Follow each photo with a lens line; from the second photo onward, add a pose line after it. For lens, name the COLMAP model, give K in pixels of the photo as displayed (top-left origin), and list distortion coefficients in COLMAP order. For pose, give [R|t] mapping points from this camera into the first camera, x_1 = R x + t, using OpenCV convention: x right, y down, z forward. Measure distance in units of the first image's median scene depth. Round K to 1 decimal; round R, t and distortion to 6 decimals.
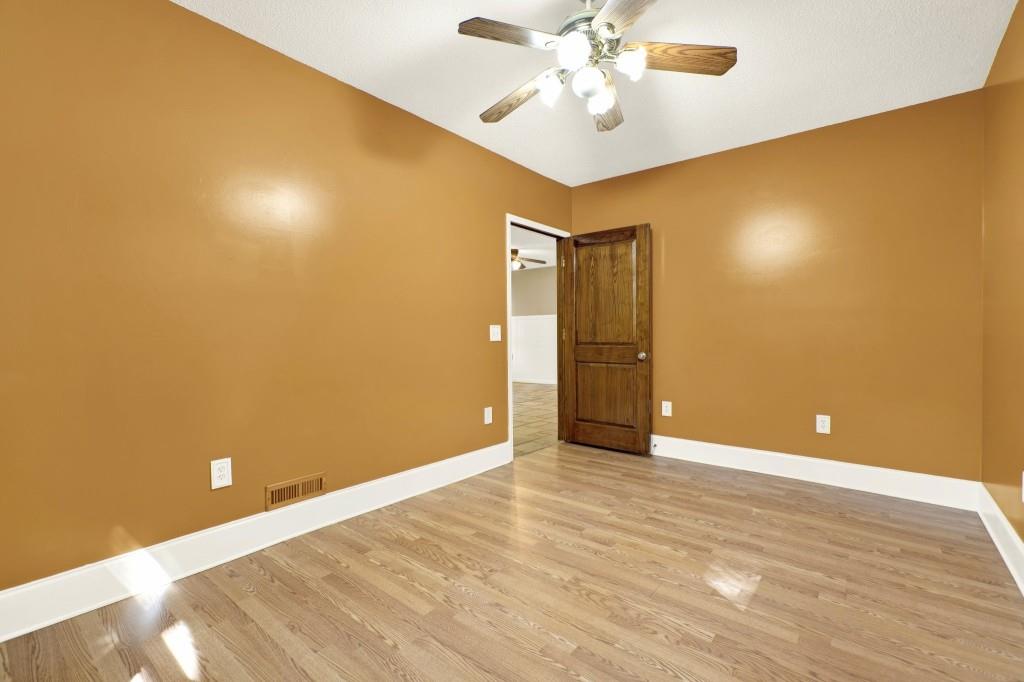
lens RADIAL K [[455.4, 0, 511.8], [0, 455.4, 338.2], [0, 0, 1]] dist [0.001082, 0.000391]
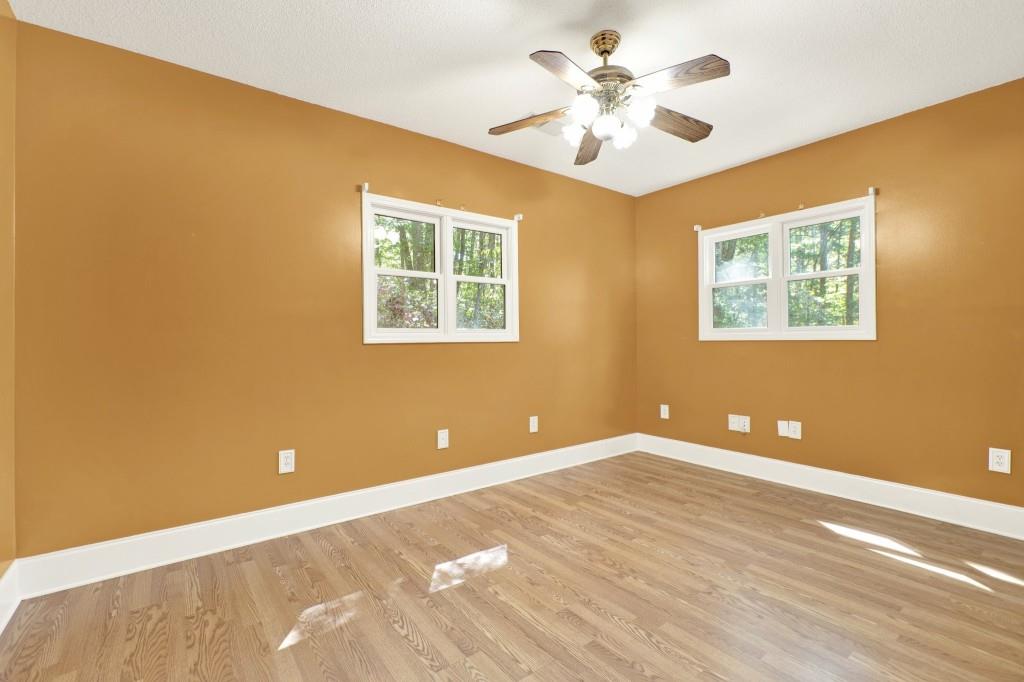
lens RADIAL K [[455.4, 0, 511.8], [0, 455.4, 340.4], [0, 0, 1]] dist [0.001082, 0.000391]
pose [[-0.970996, 0.010487, 0.238866, 0.127954], [0.011902, 0.999919, 0.004482, -0.031742], [-0.238800, 0.007195, -0.971042, 2.075135]]
